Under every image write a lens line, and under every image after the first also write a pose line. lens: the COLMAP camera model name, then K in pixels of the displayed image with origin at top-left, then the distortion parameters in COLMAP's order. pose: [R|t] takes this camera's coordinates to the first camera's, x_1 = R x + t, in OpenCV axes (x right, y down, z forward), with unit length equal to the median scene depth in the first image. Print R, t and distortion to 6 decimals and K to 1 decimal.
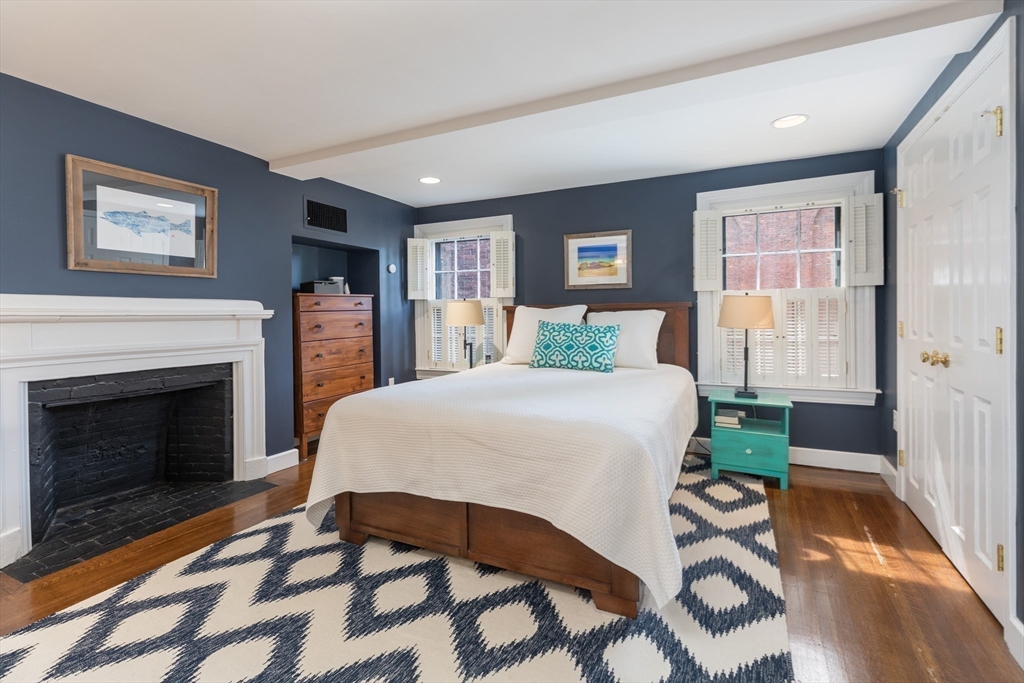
lens RADIAL K [[473.9, 0, 512.3], [0, 473.9, 317.1], [0, 0, 1]] dist [0.000188, -0.000114]
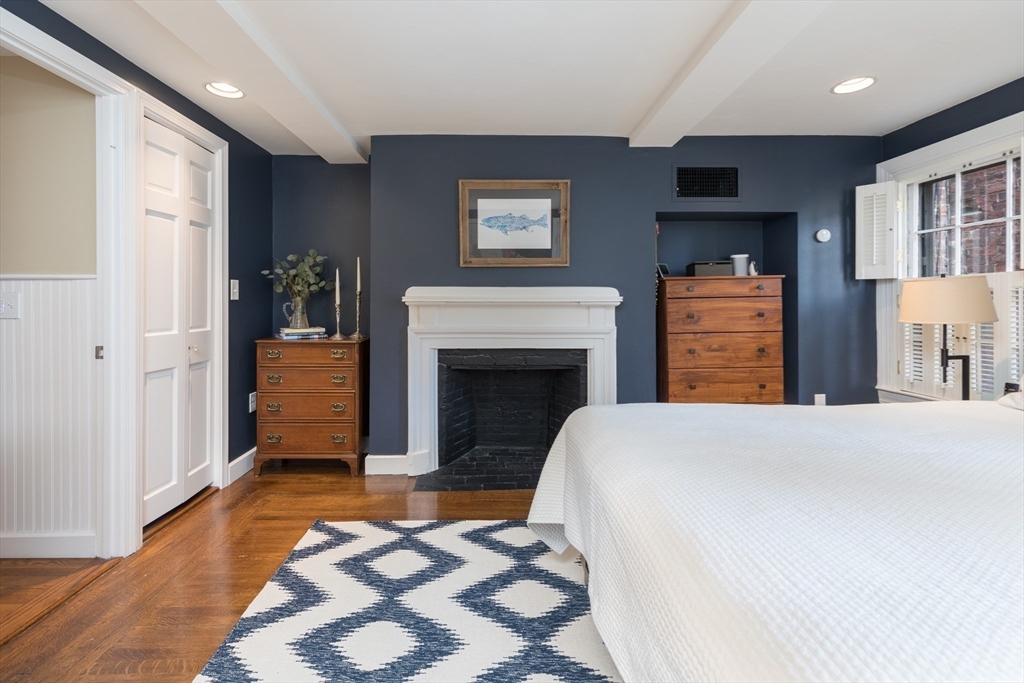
lens RADIAL K [[468.9, 0, 509.6], [0, 468.9, 303.2], [0, 0, 1]] dist [0.002188, -0.000194]
pose [[0.441740, 0.006441, -0.897120, 0.220540], [-0.008917, 0.999956, 0.002789, -0.002750], [0.897099, 0.006767, 0.441778, 0.403913]]
